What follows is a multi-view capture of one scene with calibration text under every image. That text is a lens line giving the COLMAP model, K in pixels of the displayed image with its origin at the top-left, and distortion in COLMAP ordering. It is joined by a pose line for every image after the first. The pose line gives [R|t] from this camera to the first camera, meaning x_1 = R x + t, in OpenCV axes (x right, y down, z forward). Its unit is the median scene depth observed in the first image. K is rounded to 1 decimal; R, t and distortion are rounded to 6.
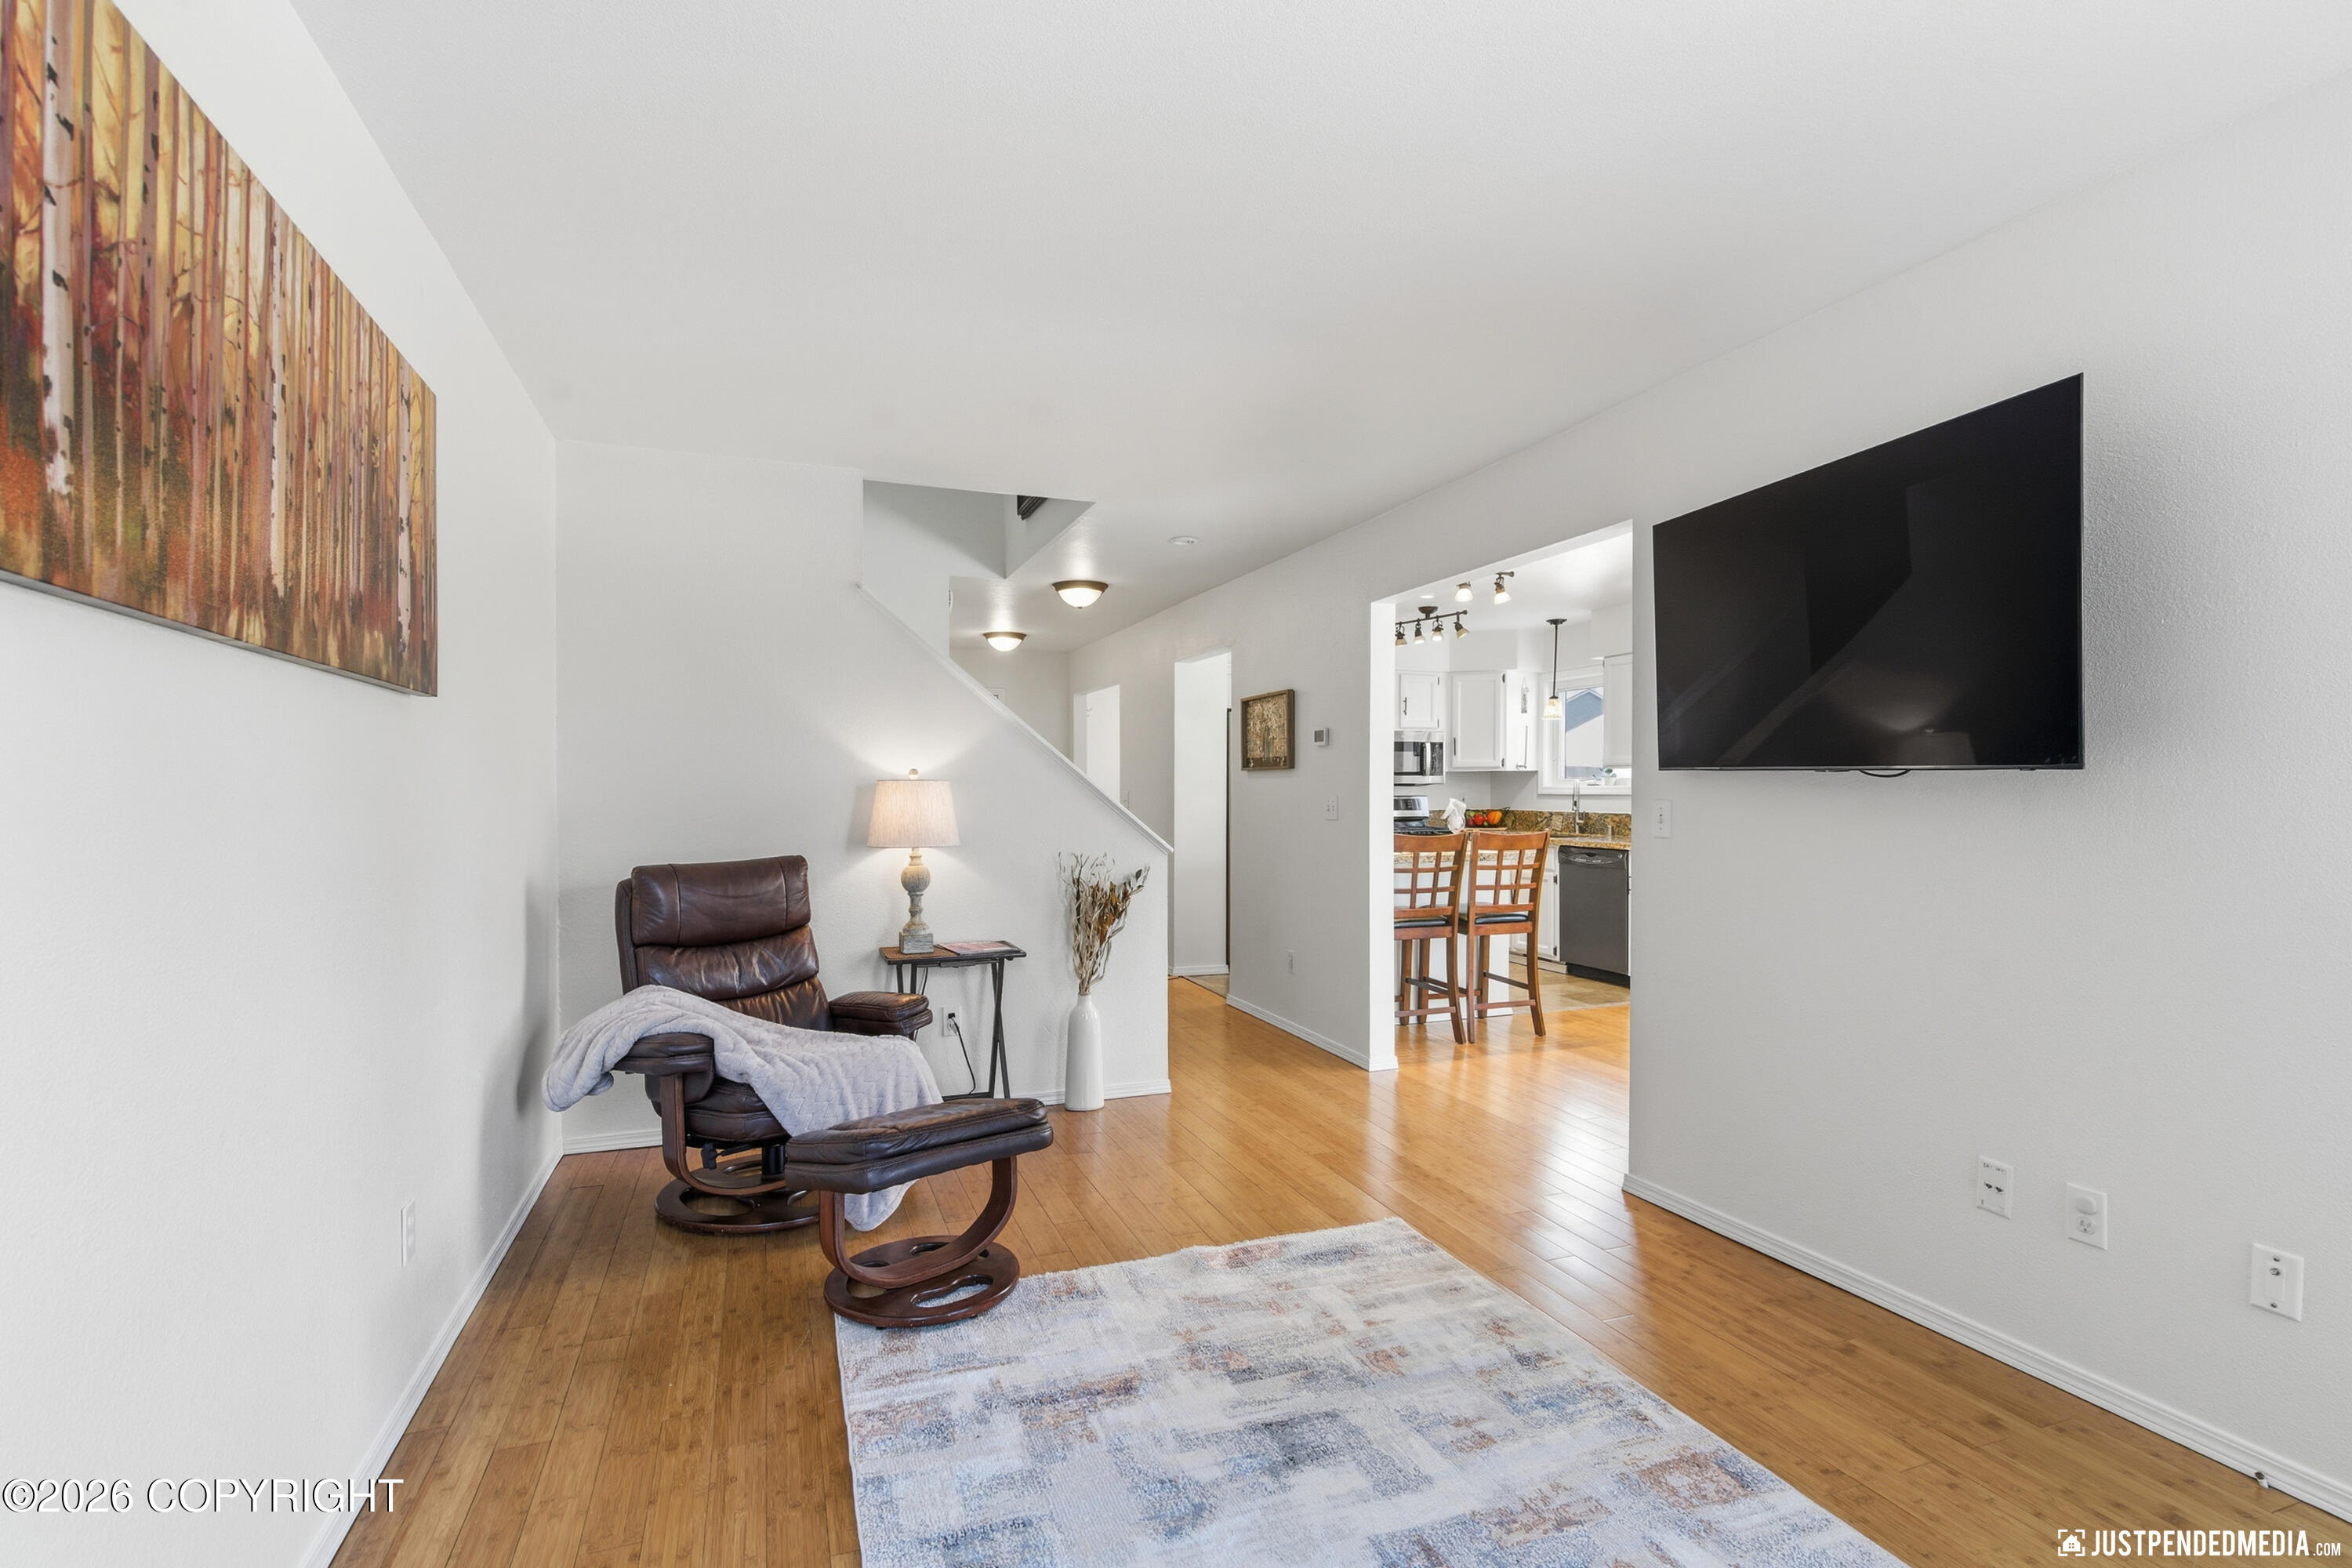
lens RADIAL K [[1063.4, 0, 1186.1], [0, 1063.4, 801.4], [0, 0, 1]] dist [0.010468, -0.003170]
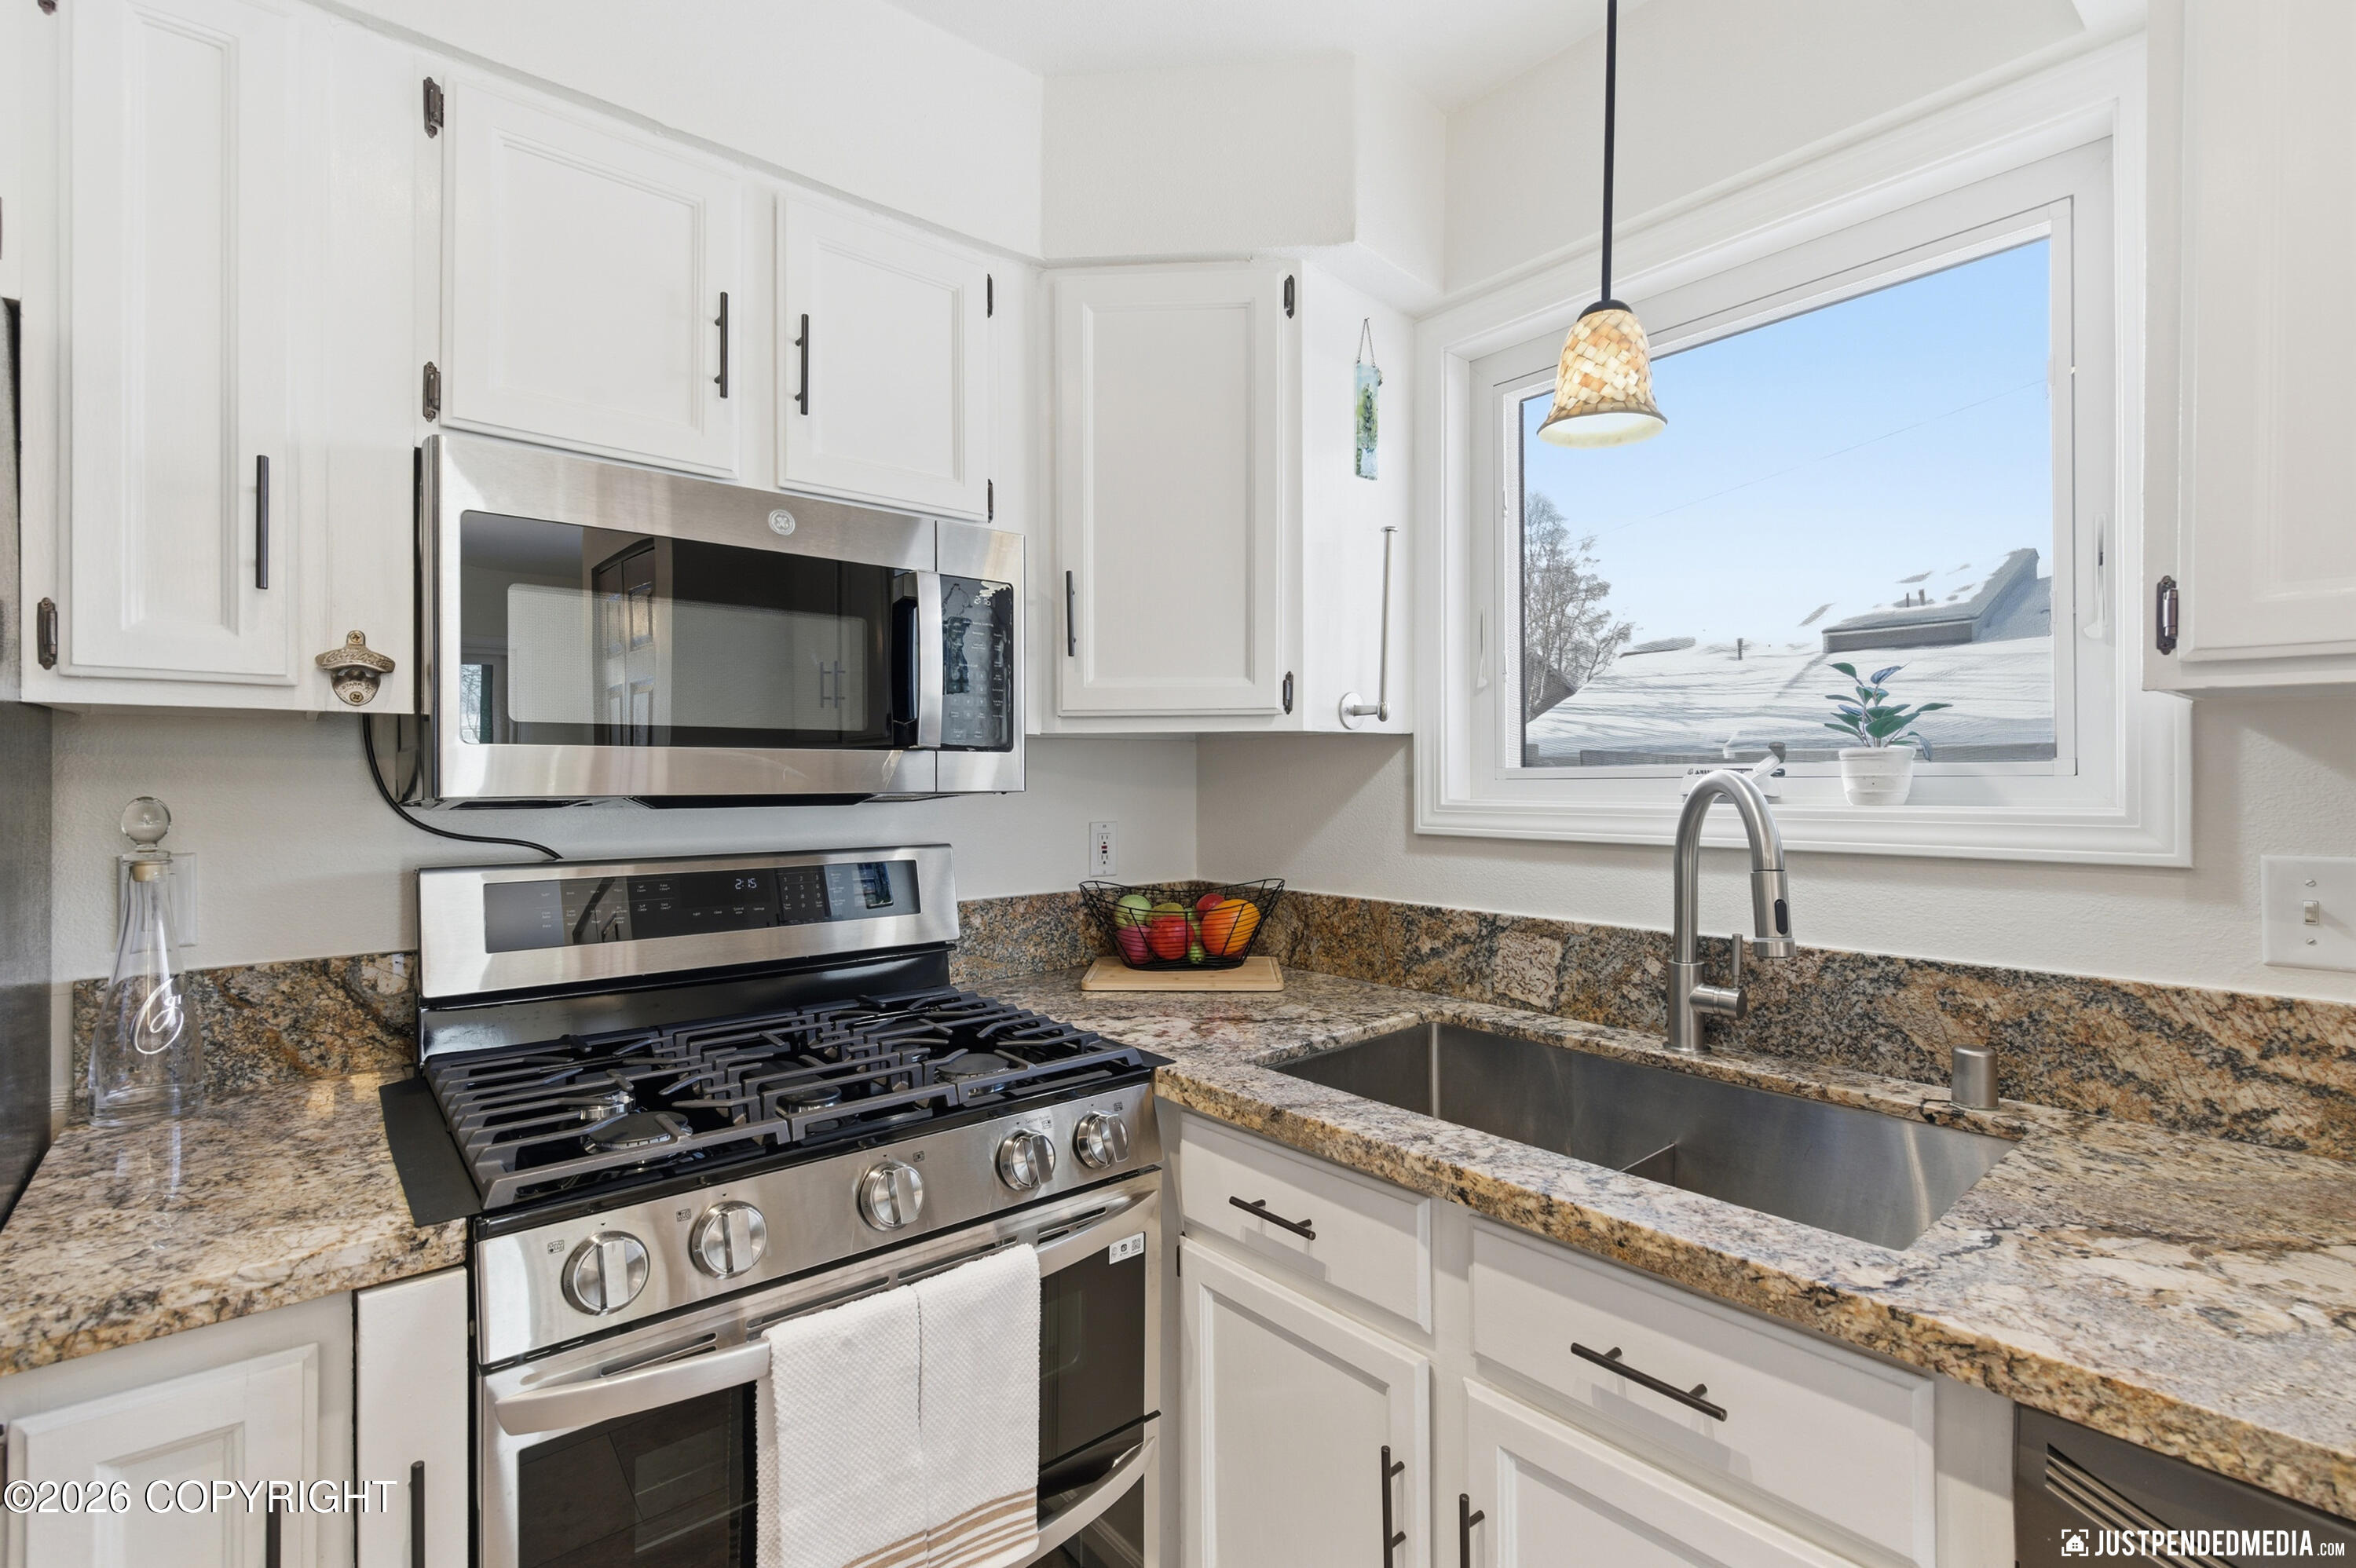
lens RADIAL K [[1065.1, 0, 1176.6], [0, 1065.1, 777.5], [0, 0, 1]] dist [0.010468, -0.003170]
pose [[0.941725, -0.002058, 0.336377, 0.204352], [0.009013, 0.999777, -0.019117, -0.015172], [-0.336263, 0.021035, 0.941533, 0.806185]]
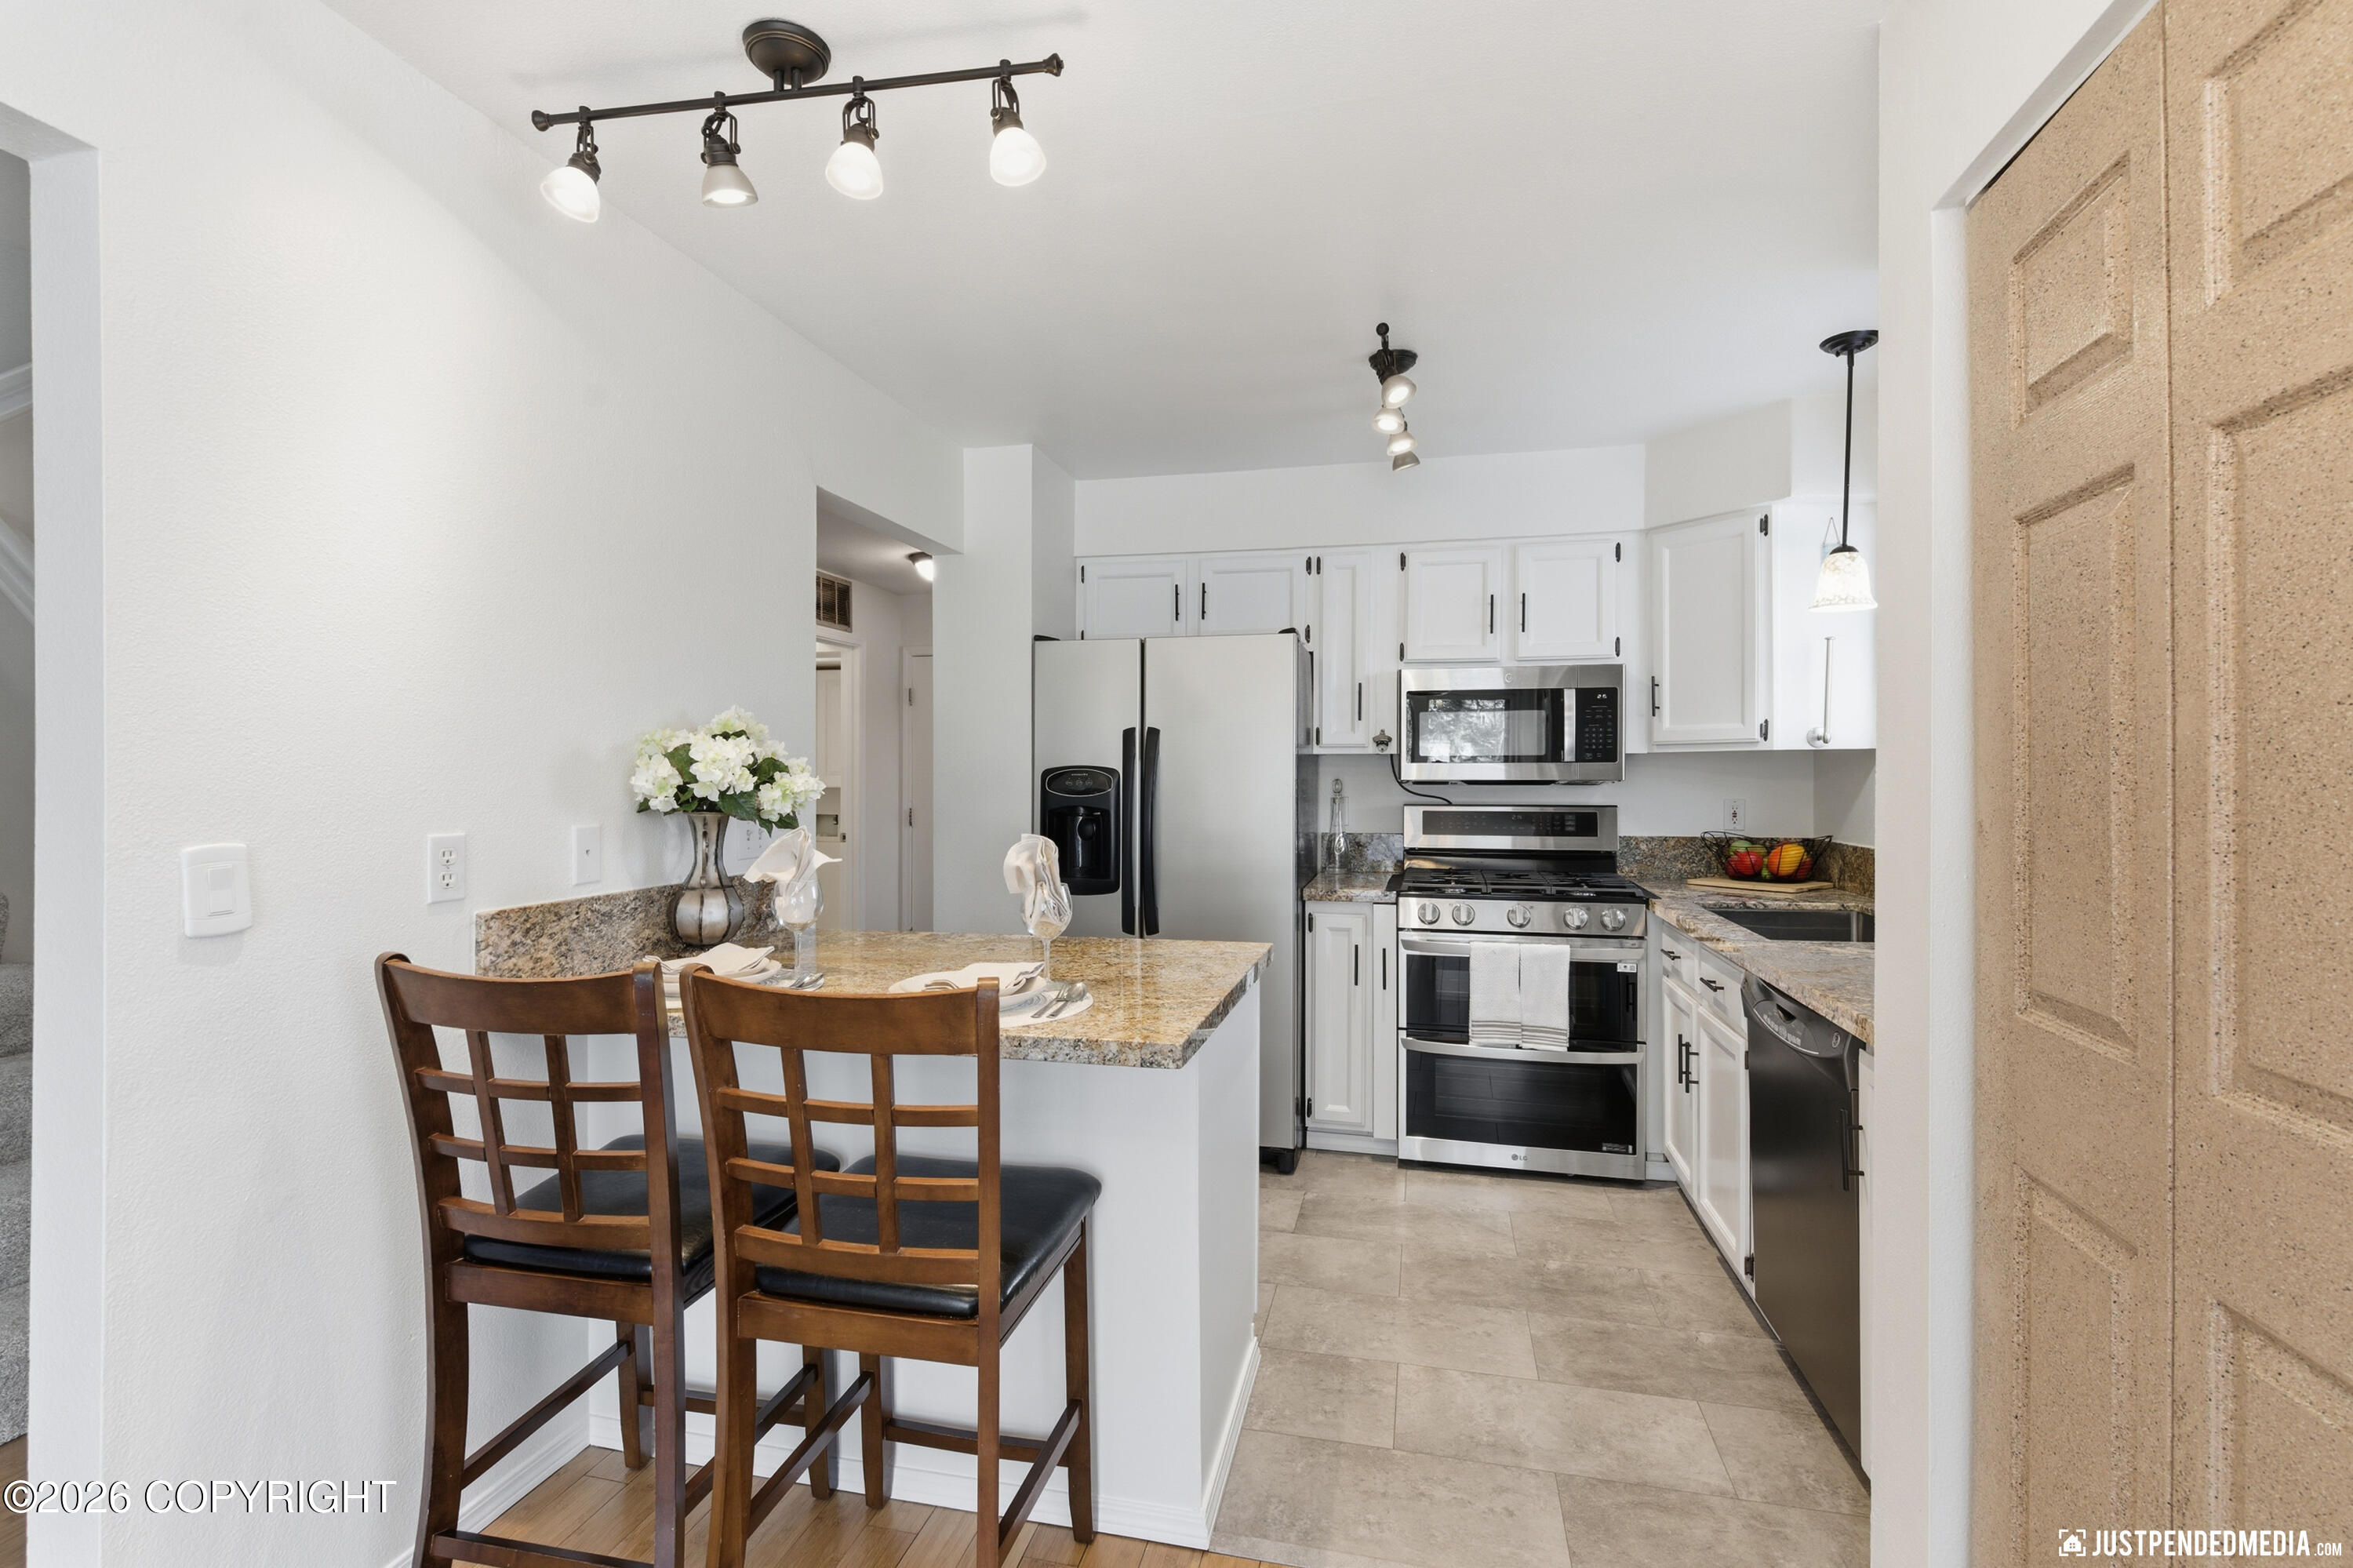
lens RADIAL K [[1063.9, 0, 1175.7], [0, 1063.9, 778.5], [0, 0, 1]] dist [0.010468, -0.003170]
pose [[0.831910, 0.002607, -0.554904, 0.337585], [-0.010715, 0.999878, -0.011367, -0.010278], [0.554806, 0.015403, 0.831837, 0.529237]]
